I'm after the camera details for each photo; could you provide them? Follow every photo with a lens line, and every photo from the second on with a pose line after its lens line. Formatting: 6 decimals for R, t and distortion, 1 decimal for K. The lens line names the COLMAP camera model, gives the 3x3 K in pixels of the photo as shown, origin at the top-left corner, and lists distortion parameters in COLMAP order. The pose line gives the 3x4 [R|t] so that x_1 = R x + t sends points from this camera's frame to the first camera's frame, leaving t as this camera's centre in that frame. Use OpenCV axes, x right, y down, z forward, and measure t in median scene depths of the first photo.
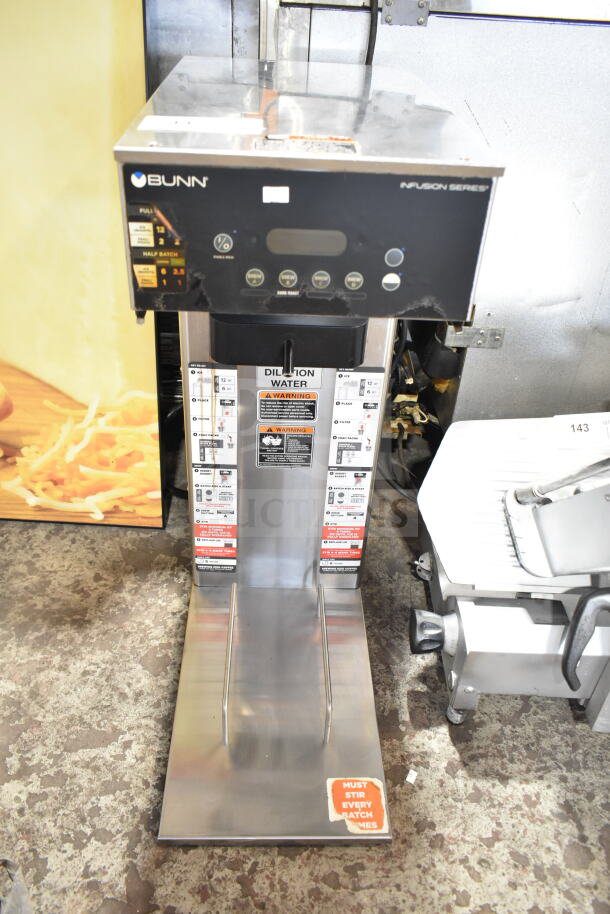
lens RADIAL K [[726.7, 0, 296.8], [0, 726.7, 459.3], [0, 0, 1]] dist [-0.008462, 0.000860]
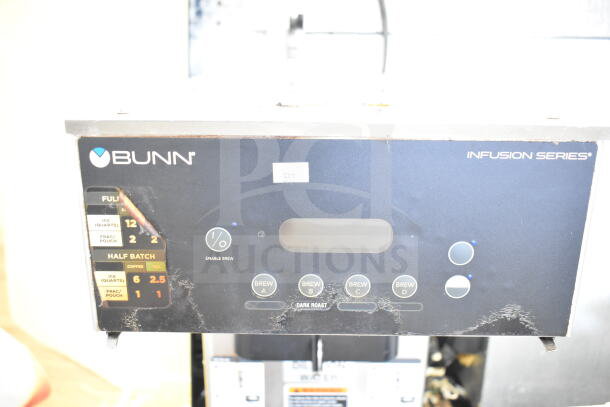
lens RADIAL K [[527.9, 0, 305.0], [0, 527.9, 203.5], [0, 0, 1]] dist [-0.025599, 0.000771]
pose [[0.999047, -0.025518, -0.035415, 0.001434], [0.012362, 0.943512, -0.331109, -0.091251], [0.041864, 0.330356, 0.942928, 0.289584]]
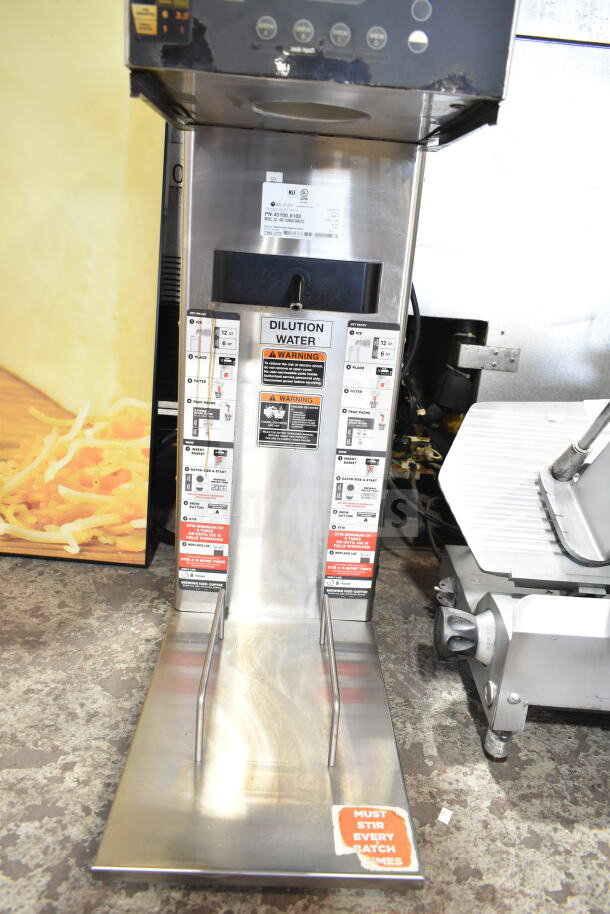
lens RADIAL K [[701.1, 0, 308.6], [0, 701.1, 454.0], [0, 0, 1]] dist [-0.012702, -0.000313]
pose [[0.999536, 0.028100, 0.011754, -0.000709], [-0.023117, 0.951117, -0.307965, 0.303802], [-0.019834, 0.307551, 0.951325, 0.201898]]
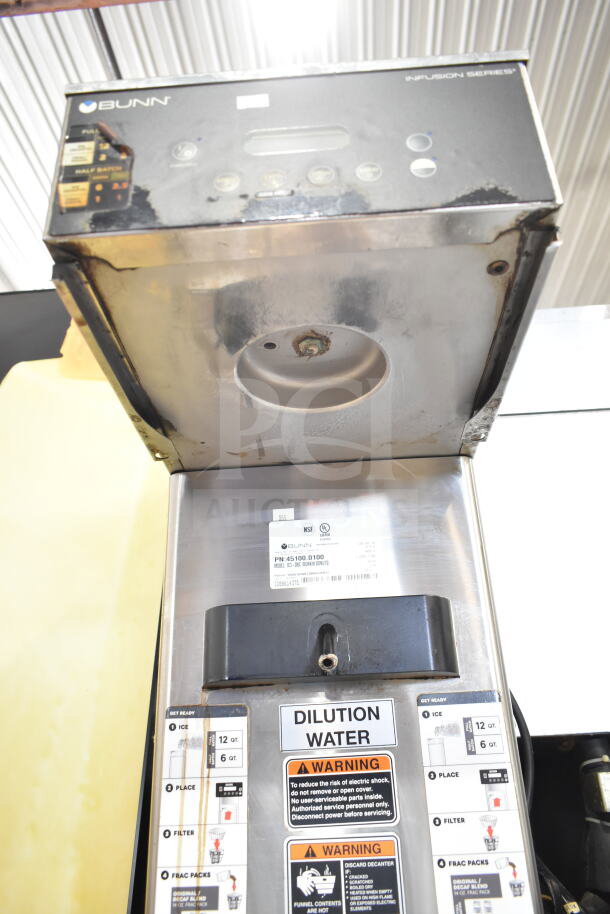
lens RADIAL K [[701.1, 0, 308.6], [0, 701.1, 454.0], [0, 0, 1]] dist [-0.012702, -0.000313]
pose [[0.993535, -0.109055, -0.031541, 0.007973], [0.022225, 0.459312, -0.887997, 0.277238], [0.111328, 0.881555, 0.458766, 0.550092]]
